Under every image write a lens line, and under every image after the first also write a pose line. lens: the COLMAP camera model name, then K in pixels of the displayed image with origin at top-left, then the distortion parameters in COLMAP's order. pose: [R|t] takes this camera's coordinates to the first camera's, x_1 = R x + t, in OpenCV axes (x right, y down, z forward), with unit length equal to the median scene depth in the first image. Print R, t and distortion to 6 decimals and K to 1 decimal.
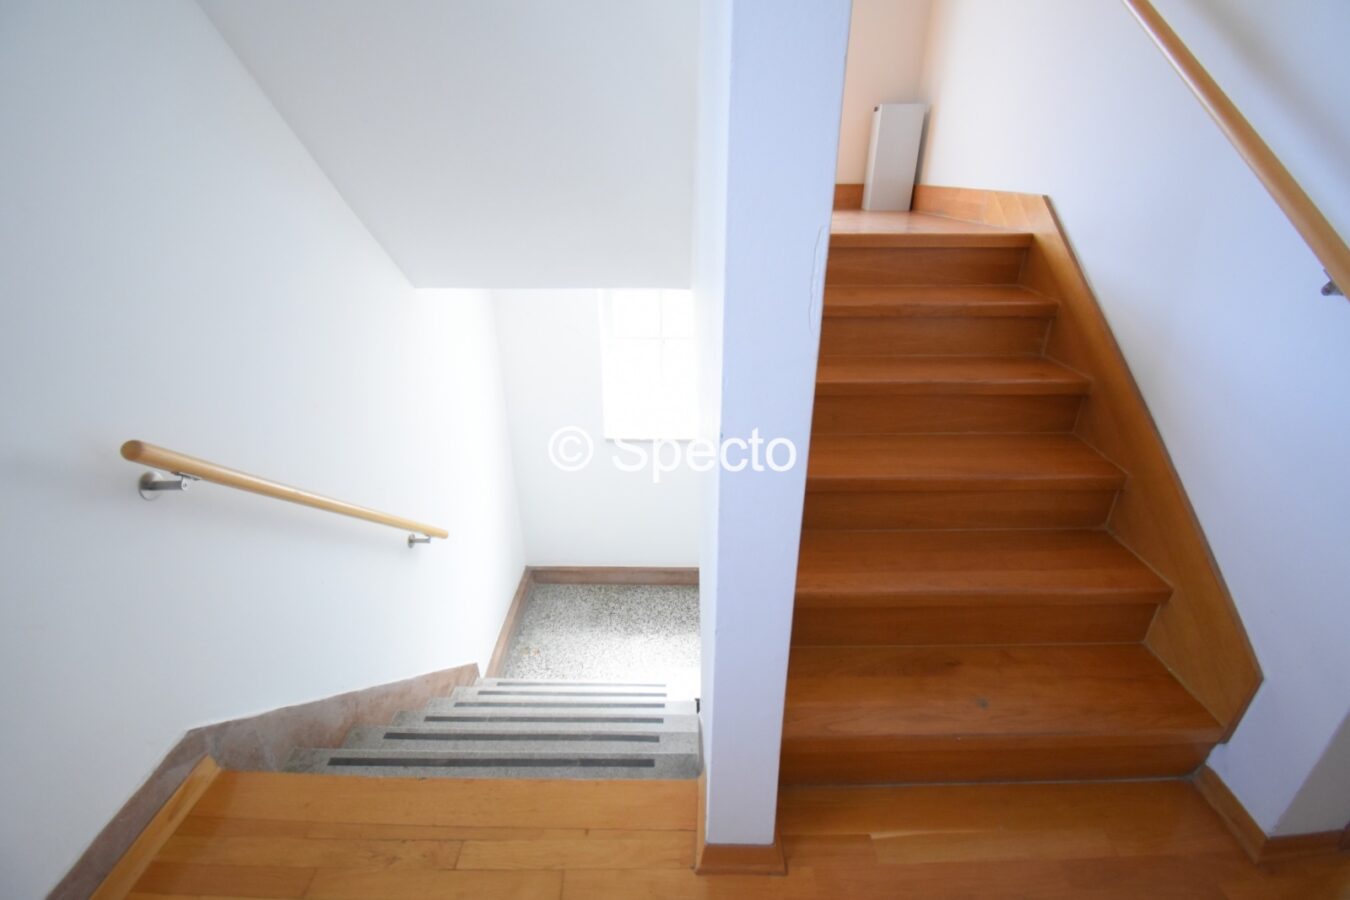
lens RADIAL K [[593.0, 0, 675.0], [0, 593.0, 450.0], [0, 0, 1]] dist [0.047040, -0.045338]
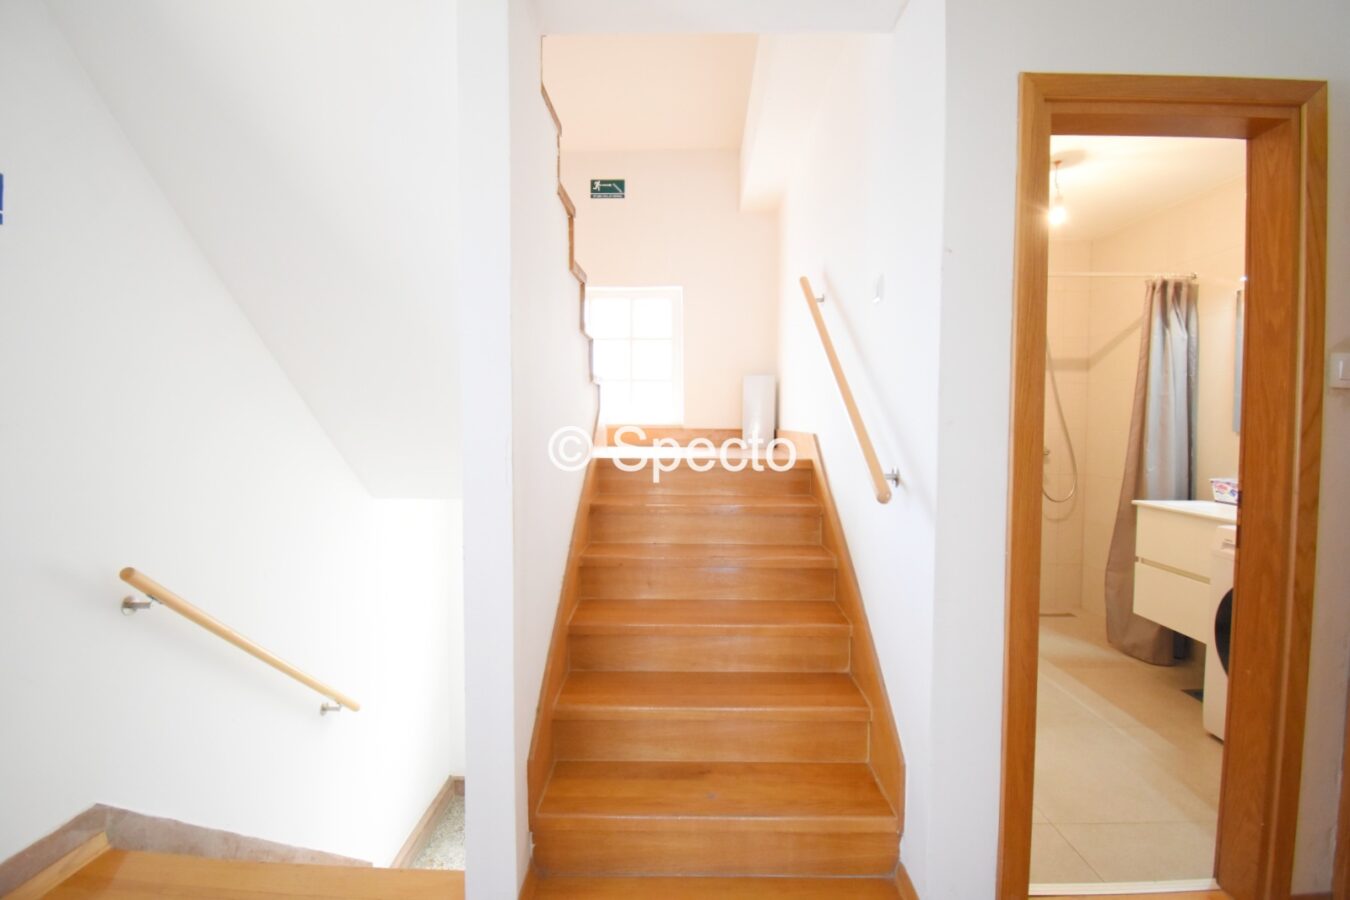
lens RADIAL K [[608.1, 0, 675.0], [0, 608.1, 450.0], [0, 0, 1]] dist [0.000875, -0.017357]
pose [[0.999768, 0.006738, -0.020474, 0.321172], [-0.014120, 0.922418, -0.385934, 0.171401], [0.016285, 0.386134, 0.922299, -0.317892]]
